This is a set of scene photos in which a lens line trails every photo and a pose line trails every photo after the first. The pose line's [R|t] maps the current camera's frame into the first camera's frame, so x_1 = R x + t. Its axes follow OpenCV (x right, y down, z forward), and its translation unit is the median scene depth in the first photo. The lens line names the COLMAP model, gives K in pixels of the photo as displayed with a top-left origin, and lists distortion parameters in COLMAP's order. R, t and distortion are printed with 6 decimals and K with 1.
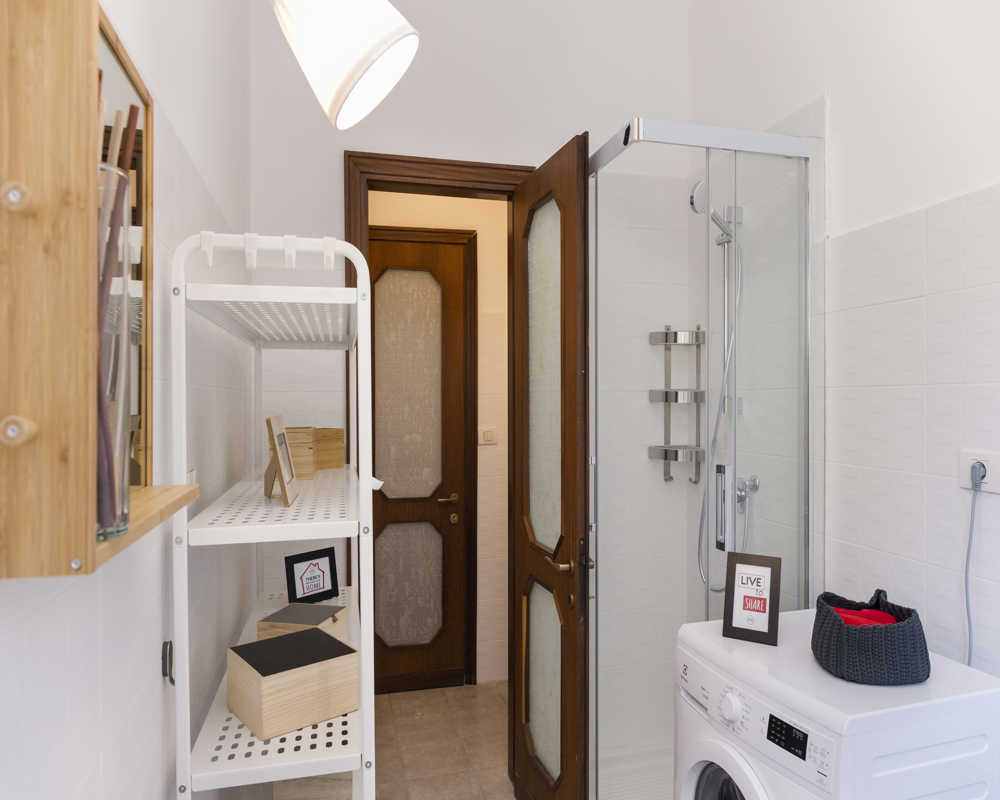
lens RADIAL K [[674.1, 0, 500.9], [0, 674.1, 397.1], [0, 0, 1]] dist [0.009482, -0.007166]
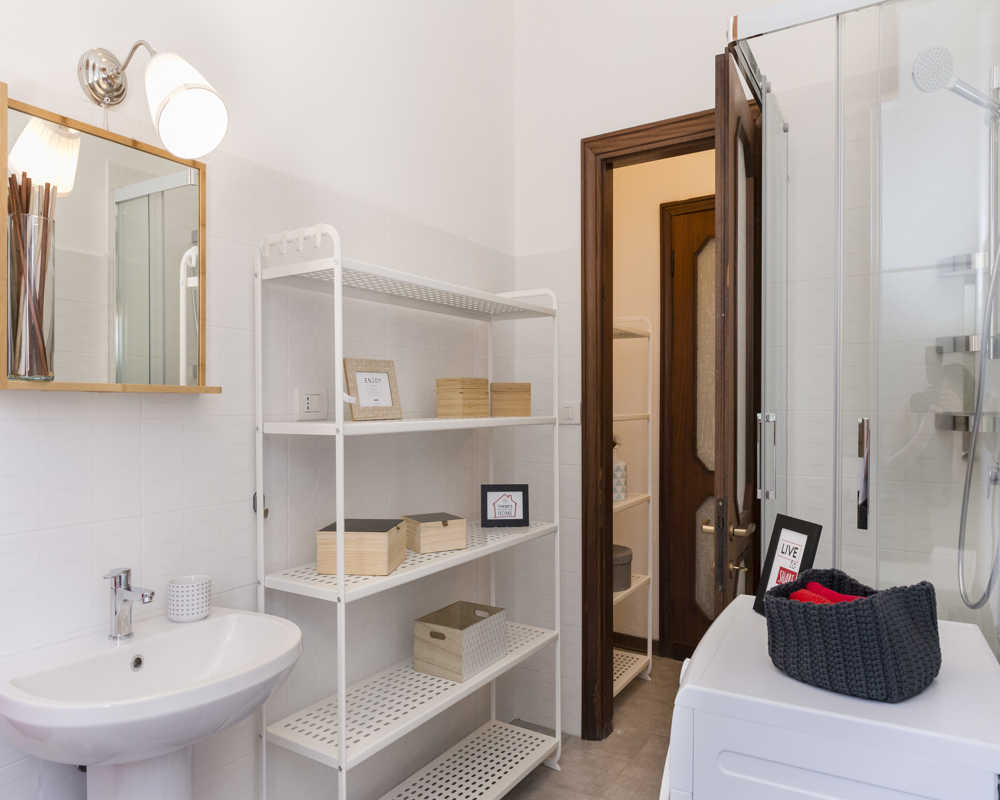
lens RADIAL K [[674.1, 0, 492.5], [0, 674.1, 404.4], [0, 0, 1]] dist [0.009482, -0.007166]
pose [[0.681683, 0.003824, -0.731638, 0.598685], [0.003747, 0.999955, 0.008717, 0.076056], [0.731638, -0.008684, 0.681638, 0.164224]]
